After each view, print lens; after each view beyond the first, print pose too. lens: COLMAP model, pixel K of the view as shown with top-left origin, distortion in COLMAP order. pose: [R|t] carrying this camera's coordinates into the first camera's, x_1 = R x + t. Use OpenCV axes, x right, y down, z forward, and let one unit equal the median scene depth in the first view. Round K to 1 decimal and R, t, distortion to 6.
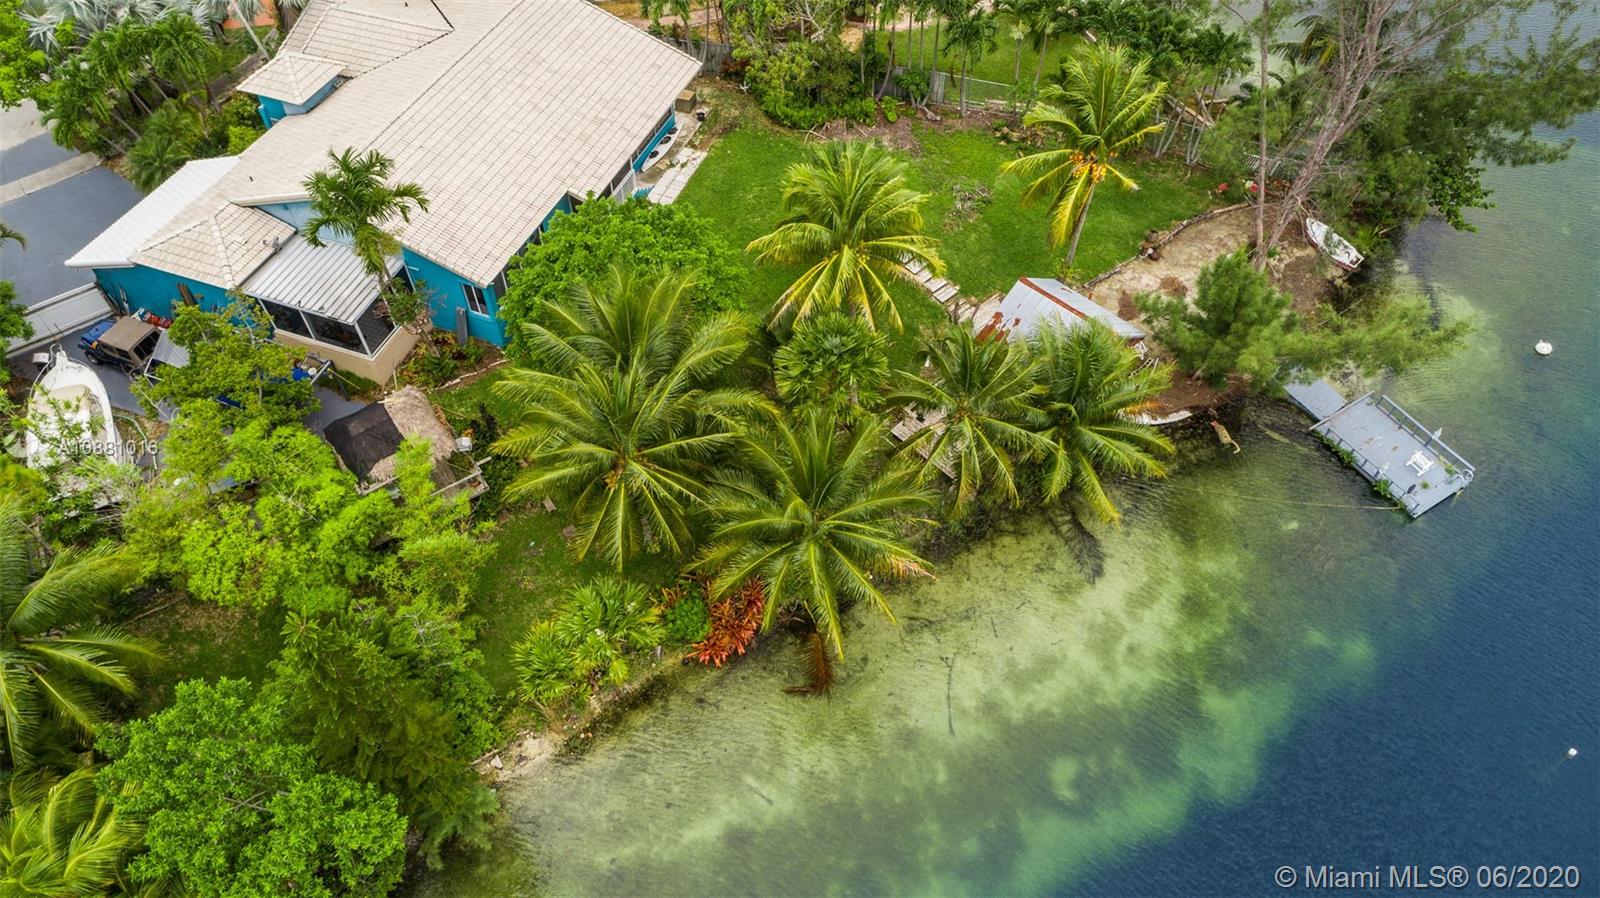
lens RADIAL K [[1067.6, 0, 801.0], [0, 1067.6, 447.5], [0, 0, 1]] dist [-0.018193, 0.002593]
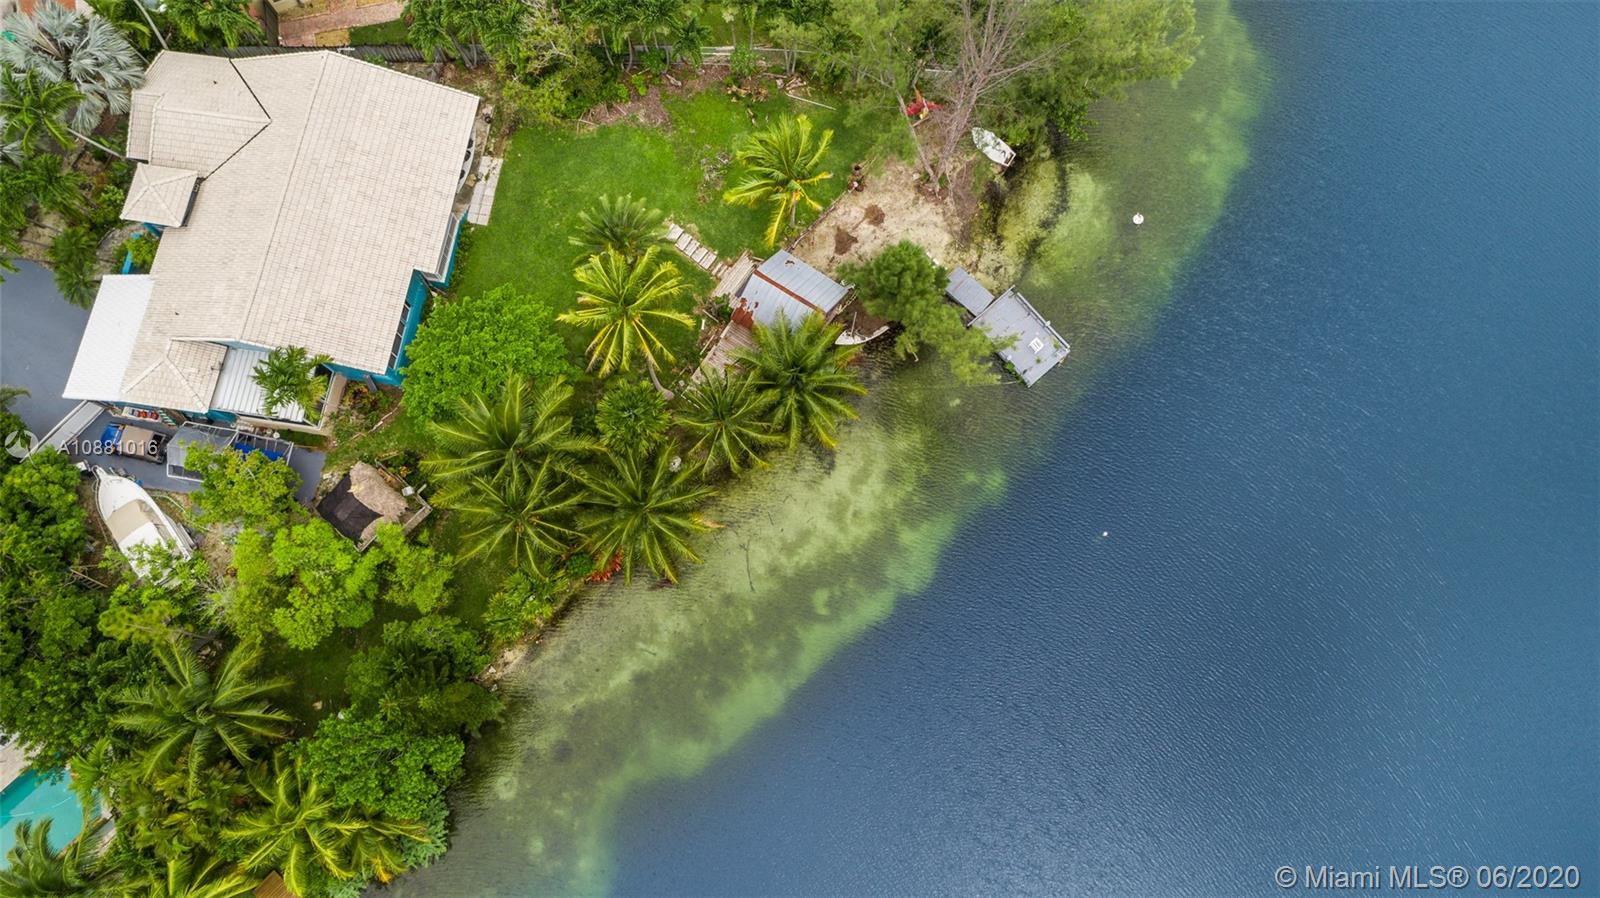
lens RADIAL K [[1067.6, 0, 800.3], [0, 1067.6, 450.7], [0, 0, 1]] dist [-0.018193, 0.002593]
pose [[0.978565, -0.200113, 0.048632, 0.169841], [0.161149, 0.891120, 0.424189, -0.607583], [-0.128223, -0.407260, 0.904267, -0.427351]]
